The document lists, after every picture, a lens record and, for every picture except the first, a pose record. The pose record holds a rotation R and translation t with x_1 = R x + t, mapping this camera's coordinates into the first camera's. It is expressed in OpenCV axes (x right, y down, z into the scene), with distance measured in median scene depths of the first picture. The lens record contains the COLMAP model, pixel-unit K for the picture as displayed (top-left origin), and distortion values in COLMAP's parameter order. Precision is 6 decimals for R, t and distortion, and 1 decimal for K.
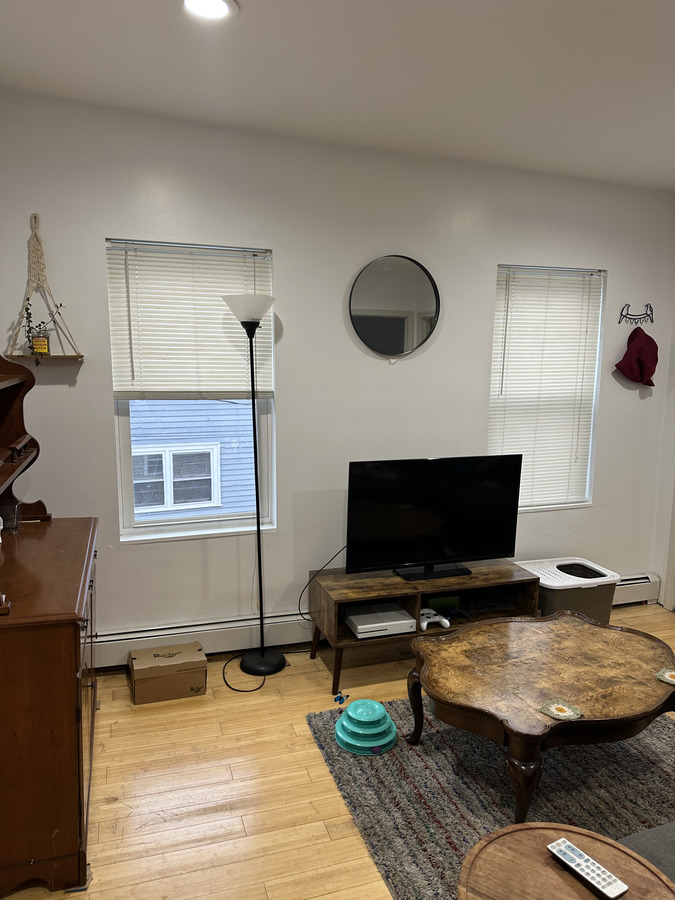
lens RADIAL K [[638.5, 0, 339.1], [0, 638.5, 448.1], [0, 0, 1]] dist [0.071771, -0.095504]
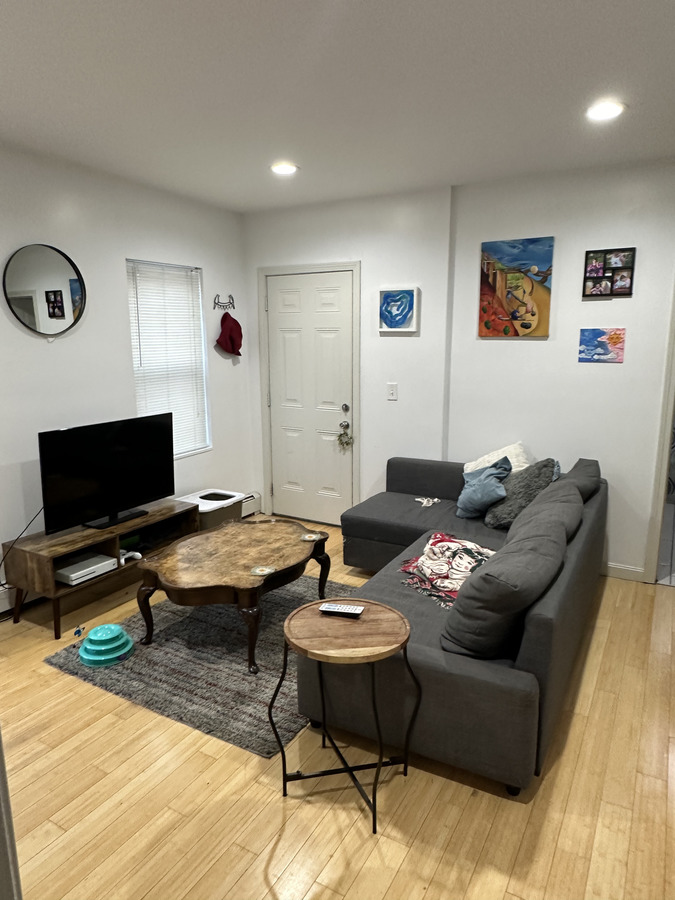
lens RADIAL K [[607.8, 0, 336.8], [0, 607.8, 445.6], [0, 0, 1]] dist [0.006016, -0.001588]
pose [[0.748491, -0.138047, 0.648617, -0.275858], [0.115797, 0.990273, 0.077135, 0.020488], [-0.652957, 0.017373, 0.757196, -0.126343]]
